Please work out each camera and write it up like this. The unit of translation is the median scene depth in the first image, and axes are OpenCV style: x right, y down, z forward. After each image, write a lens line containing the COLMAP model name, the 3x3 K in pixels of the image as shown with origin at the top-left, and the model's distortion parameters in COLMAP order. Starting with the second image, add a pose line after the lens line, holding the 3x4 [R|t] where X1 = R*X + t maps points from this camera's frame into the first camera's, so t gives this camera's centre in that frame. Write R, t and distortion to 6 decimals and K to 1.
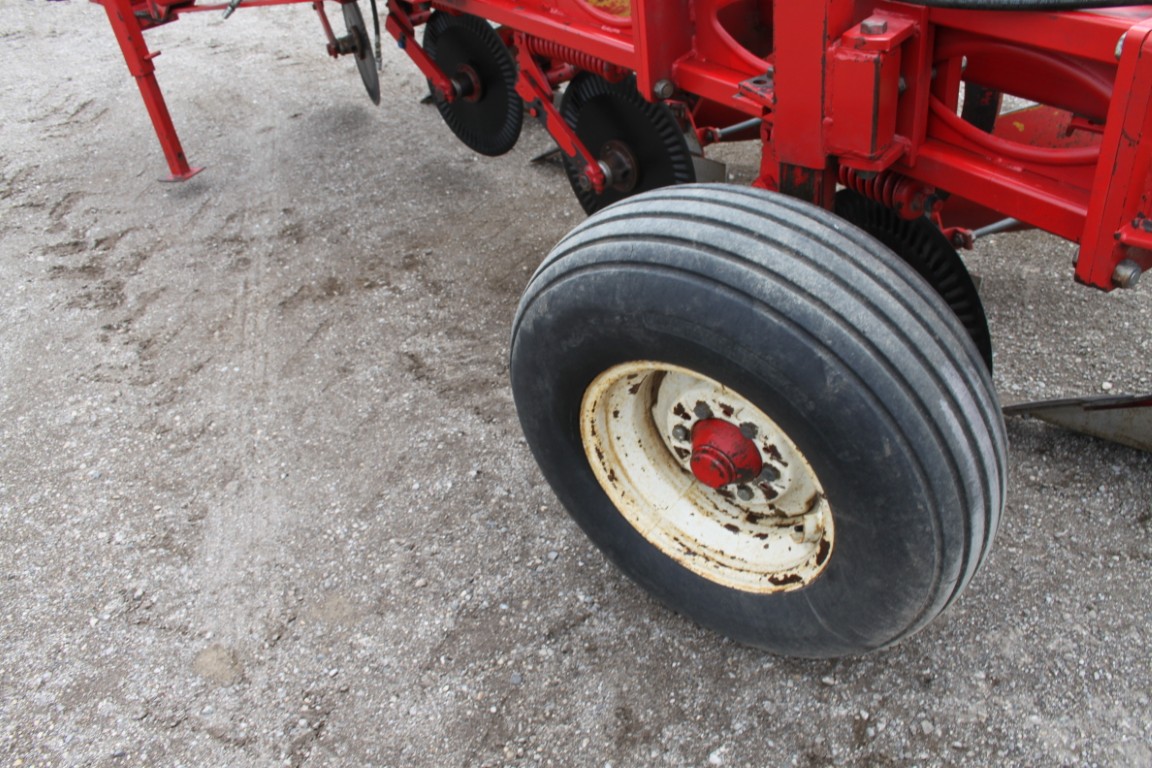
lens RADIAL K [[942.1, 0, 582.8], [0, 942.1, 387.2], [0, 0, 1]] dist [-0.151731, 0.114004]
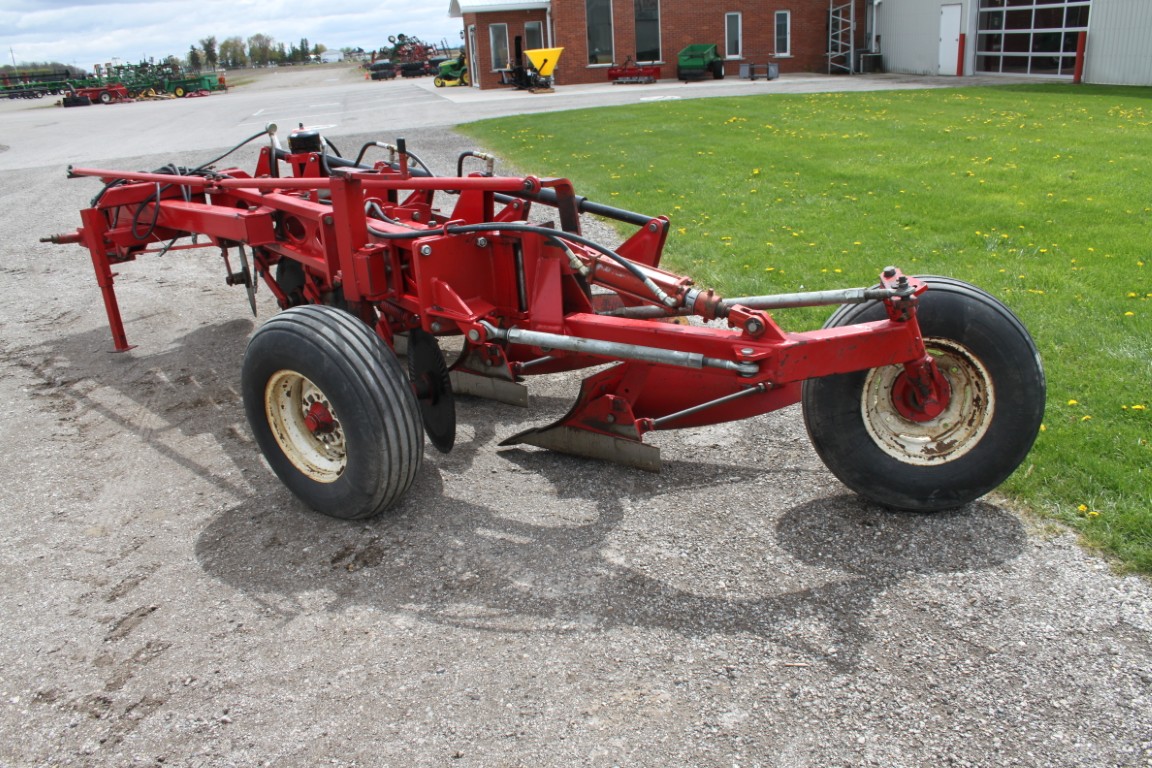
lens RADIAL K [[942.1, 0, 582.8], [0, 942.1, 387.2], [0, 0, 1]] dist [-0.151731, 0.114004]
pose [[0.998691, 0.025978, 0.044051, 0.389104], [-0.012506, 0.959280, -0.282179, 0.357927], [-0.049588, 0.281259, 0.958350, -0.719547]]
